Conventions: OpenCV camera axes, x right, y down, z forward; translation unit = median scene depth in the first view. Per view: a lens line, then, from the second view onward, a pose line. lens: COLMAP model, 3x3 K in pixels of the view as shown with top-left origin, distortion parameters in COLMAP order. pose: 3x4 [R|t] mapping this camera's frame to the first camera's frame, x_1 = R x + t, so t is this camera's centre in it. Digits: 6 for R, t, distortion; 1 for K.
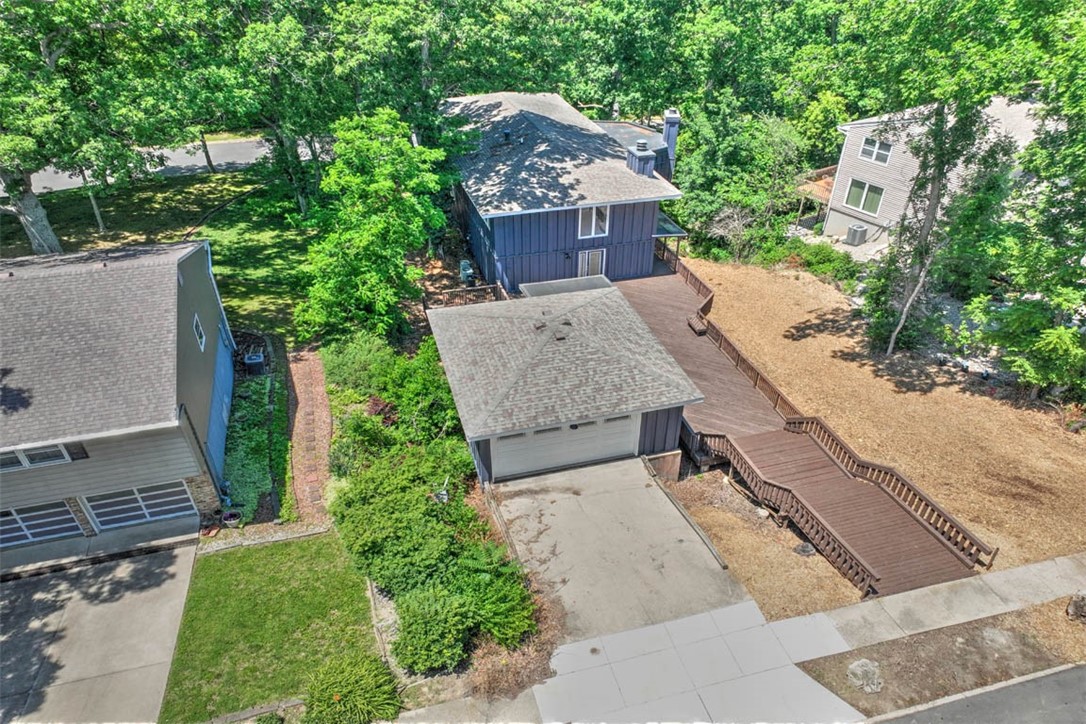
lens RADIAL K [[756.7, 0, 558.6], [0, 756.7, 399.6], [0, 0, 1]] dist [0.013730, -0.000019]
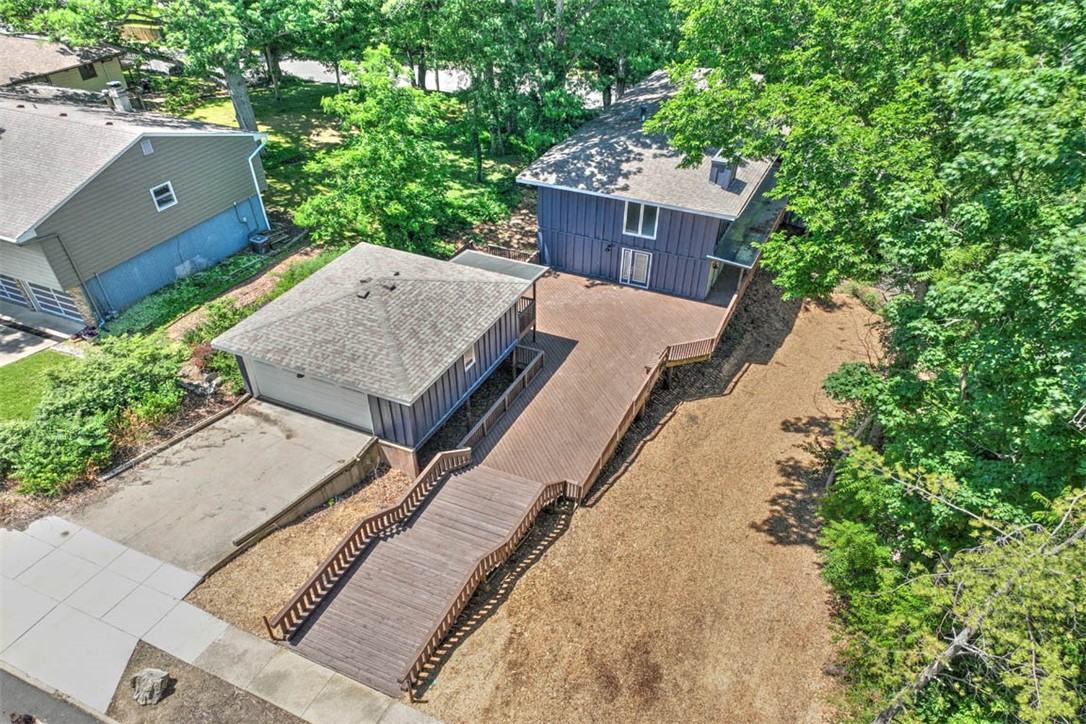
lens RADIAL K [[754.2, 0, 549.4], [0, 754.2, 414.0], [0, 0, 1]] dist [0.004223, 0.001210]
pose [[0.764762, 0.402845, -0.502847, 0.518803], [-0.372261, 0.913257, 0.165478, -0.134579], [0.525891, 0.060639, 0.848388, 0.200665]]
